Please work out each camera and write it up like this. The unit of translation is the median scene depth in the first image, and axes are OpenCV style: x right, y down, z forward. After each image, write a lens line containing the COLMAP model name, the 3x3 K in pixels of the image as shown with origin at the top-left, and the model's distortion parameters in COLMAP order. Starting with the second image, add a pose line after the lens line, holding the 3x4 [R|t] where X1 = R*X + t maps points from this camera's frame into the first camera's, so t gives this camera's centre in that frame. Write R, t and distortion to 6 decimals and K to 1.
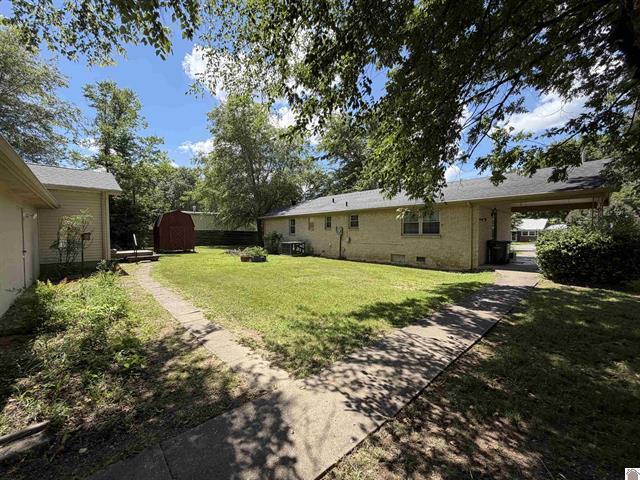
lens RADIAL K [[254.8, 0, 319.8], [0, 254.8, 239.9], [0, 0, 1]] dist [0.000750, 0.000014]
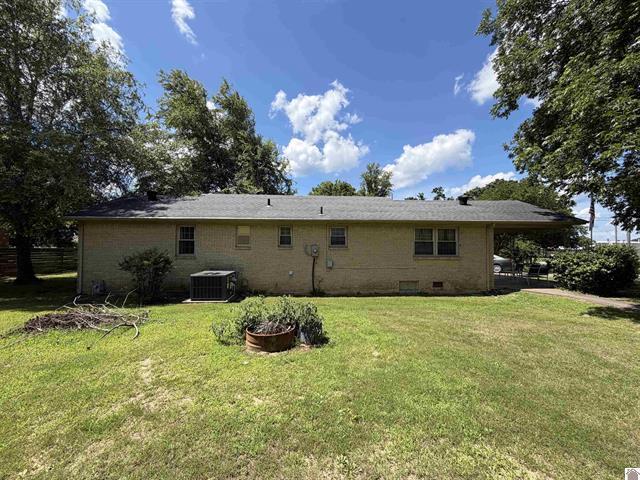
lens RADIAL K [[254.8, 0, 320.1], [0, 254.8, 240.7], [0, 0, 1]] dist [0.000750, 0.000014]
pose [[0.648711, 0.025186, 0.760618, -0.407719], [0.020500, 0.998511, -0.050547, -0.028954], [-0.760759, 0.048383, 0.647229, 0.582836]]
